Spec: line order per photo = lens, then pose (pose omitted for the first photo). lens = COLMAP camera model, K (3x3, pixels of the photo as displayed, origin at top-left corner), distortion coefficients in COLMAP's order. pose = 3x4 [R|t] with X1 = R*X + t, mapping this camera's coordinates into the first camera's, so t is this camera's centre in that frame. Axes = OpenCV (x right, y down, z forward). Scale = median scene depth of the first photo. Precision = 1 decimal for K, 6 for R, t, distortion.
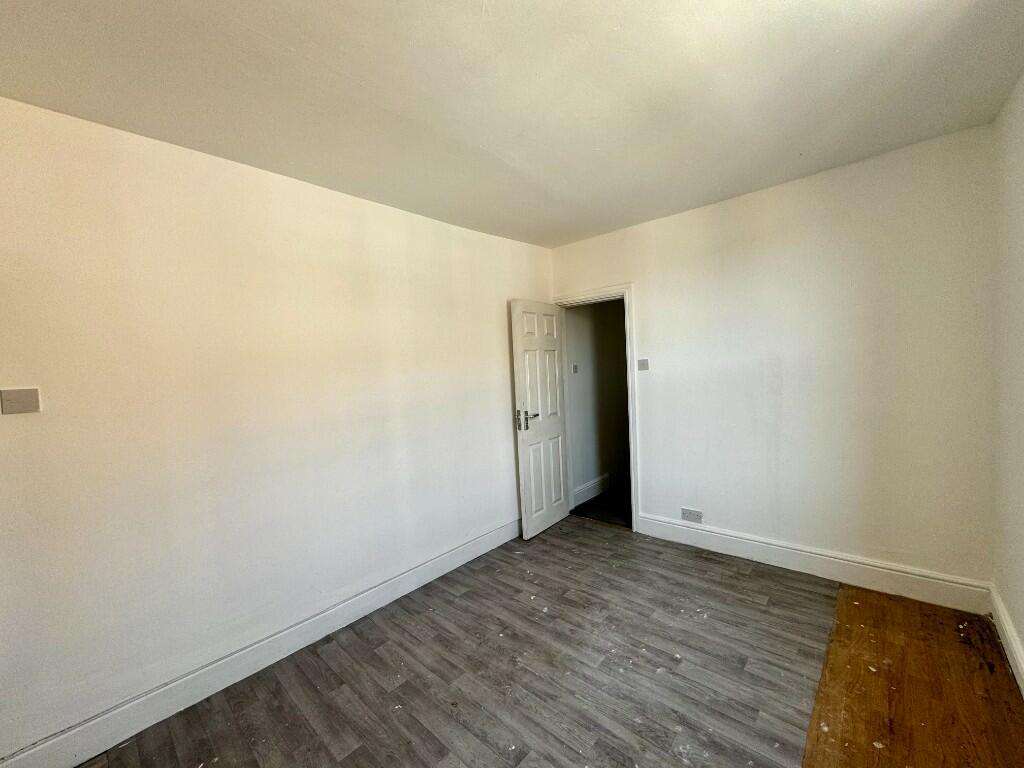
lens RADIAL K [[409.0, 0, 510.9], [0, 409.0, 383.2], [0, 0, 1]] dist [-0.003451, 0.000096]
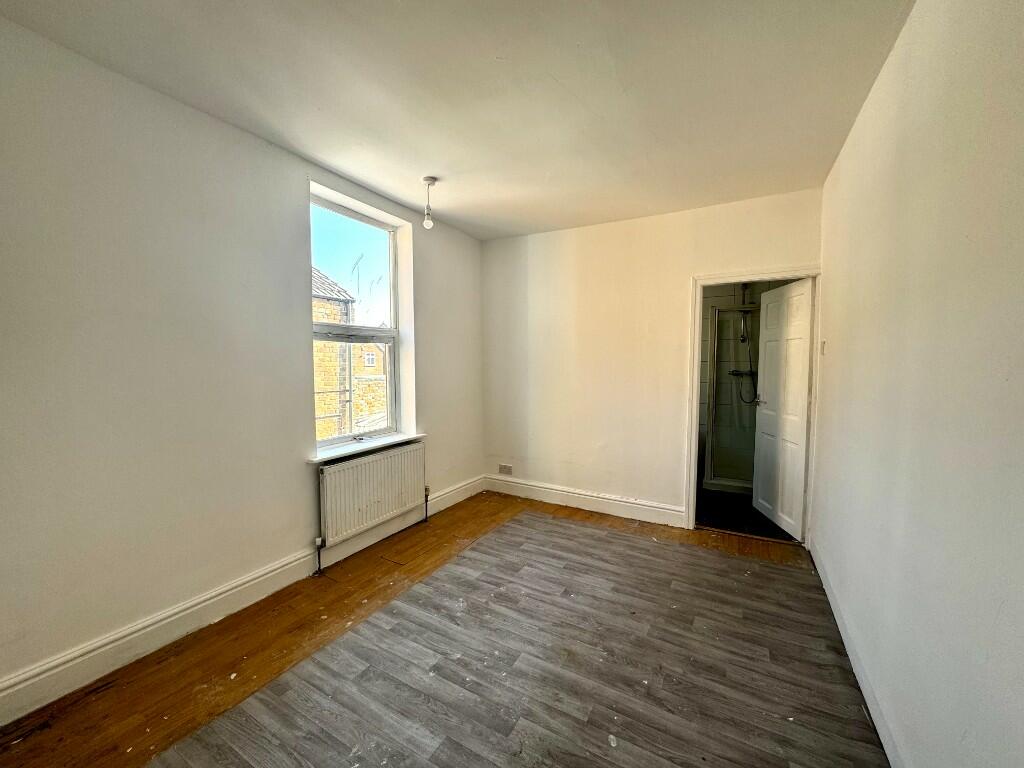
lens RADIAL K [[409.0, 0, 510.8], [0, 409.0, 383.3], [0, 0, 1]] dist [-0.003451, 0.000096]
pose [[-0.972192, 0.063324, -0.225459, 0.411196], [0.039514, 0.993300, 0.108599, -0.038474], [0.230826, 0.096671, -0.968181, 1.864939]]
